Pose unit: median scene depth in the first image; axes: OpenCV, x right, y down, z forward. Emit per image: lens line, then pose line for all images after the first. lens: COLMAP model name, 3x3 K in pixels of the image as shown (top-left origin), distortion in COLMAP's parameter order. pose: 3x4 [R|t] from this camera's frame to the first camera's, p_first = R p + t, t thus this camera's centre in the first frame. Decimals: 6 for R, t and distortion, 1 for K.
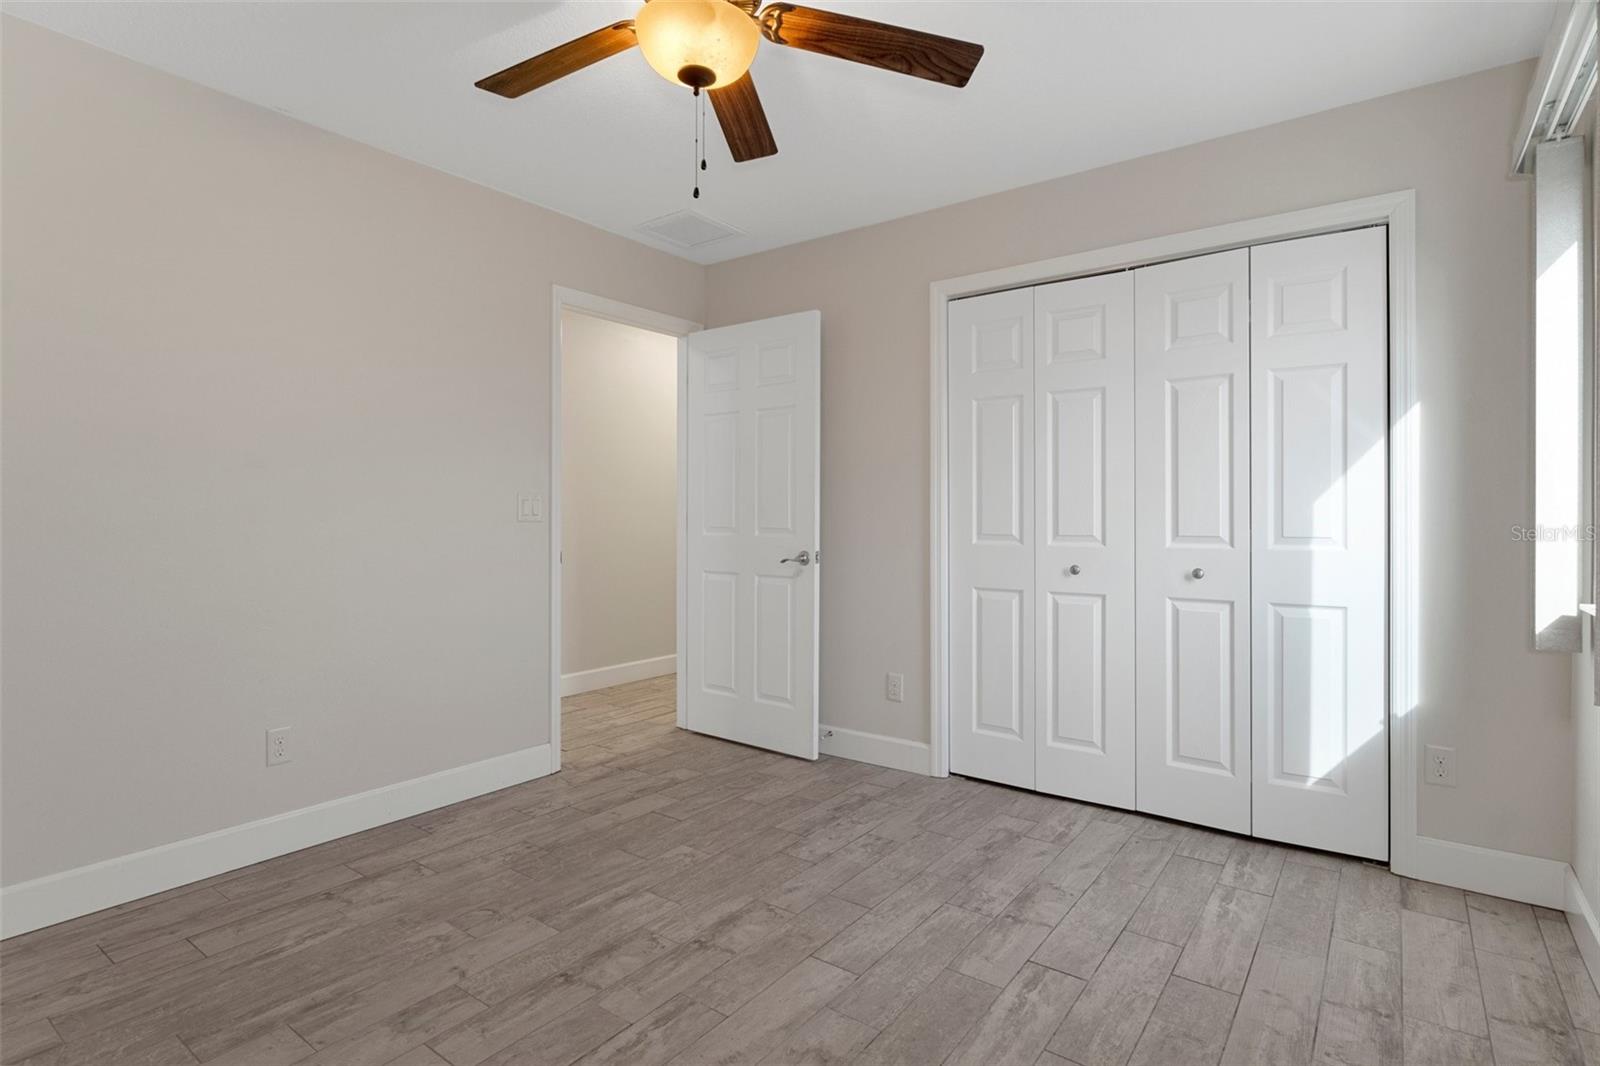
lens RADIAL K [[822.8, 0, 798.0], [0, 822.8, 530.0], [0, 0, 1]] dist [0.002410, -0.000378]
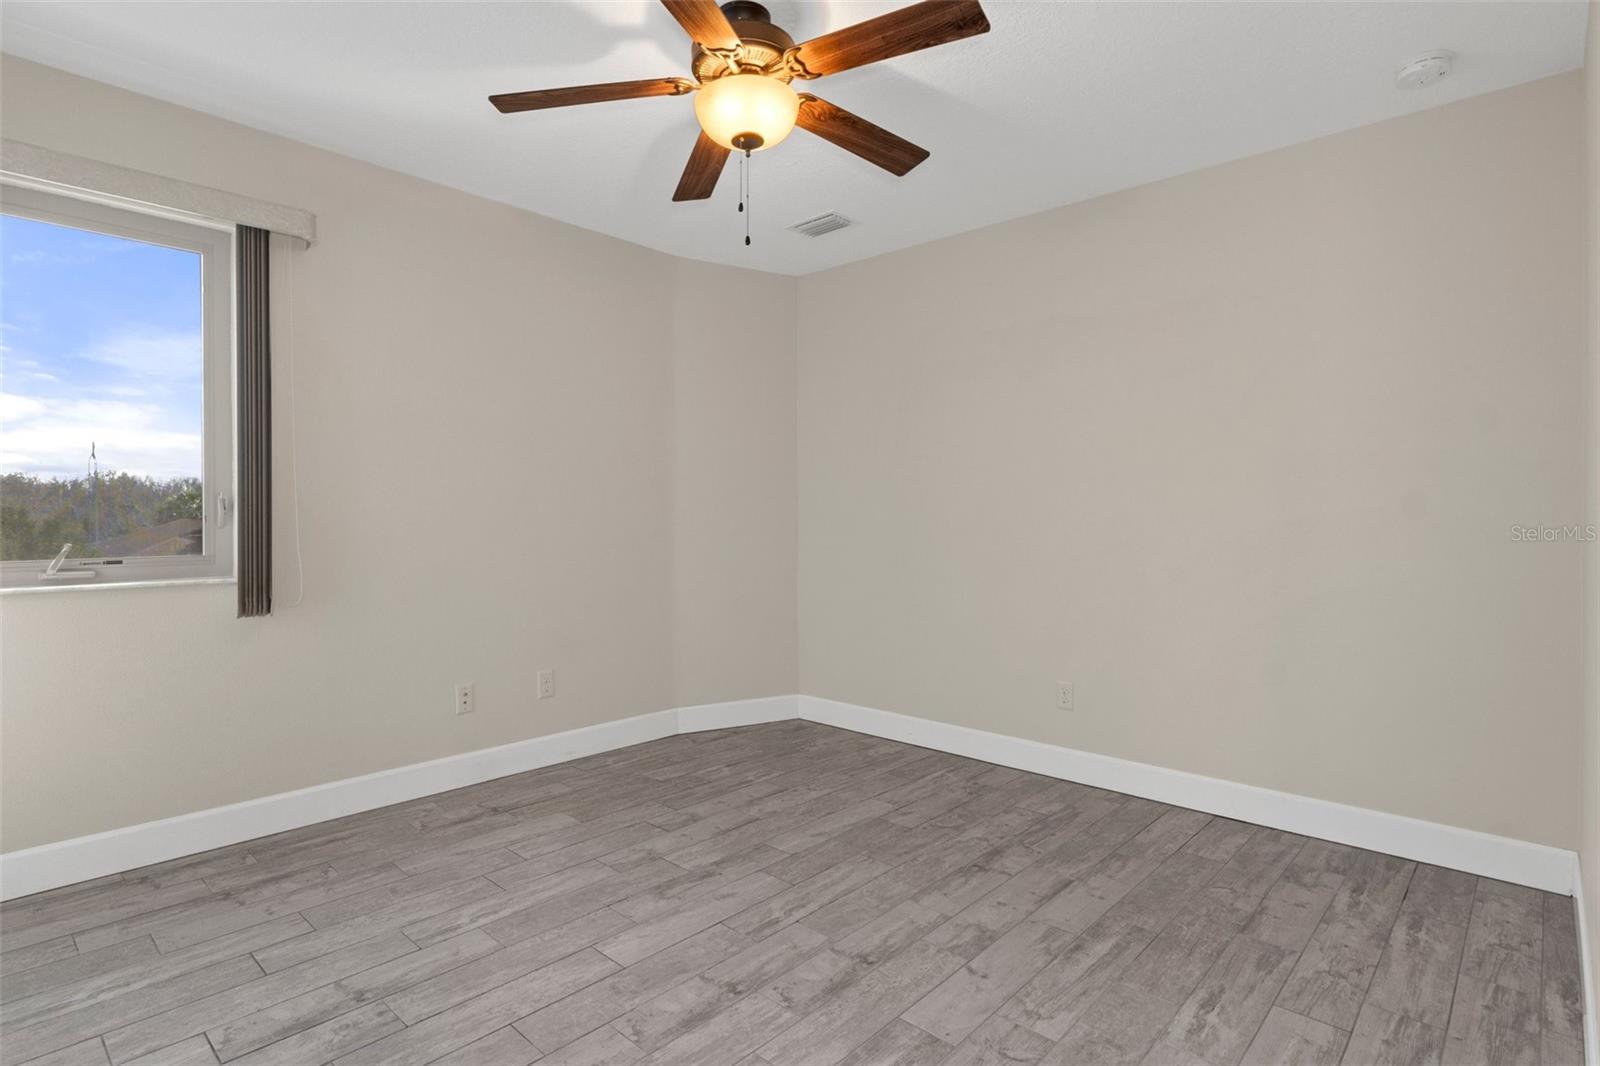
lens RADIAL K [[822.8, 0, 798.0], [0, 822.8, 530.0], [0, 0, 1]] dist [0.002410, -0.000378]
pose [[-0.994163, -0.006357, 0.107702, -0.291233], [-0.002699, 0.999416, 0.034073, -0.032938], [-0.107856, 0.033584, -0.993599, 1.937743]]
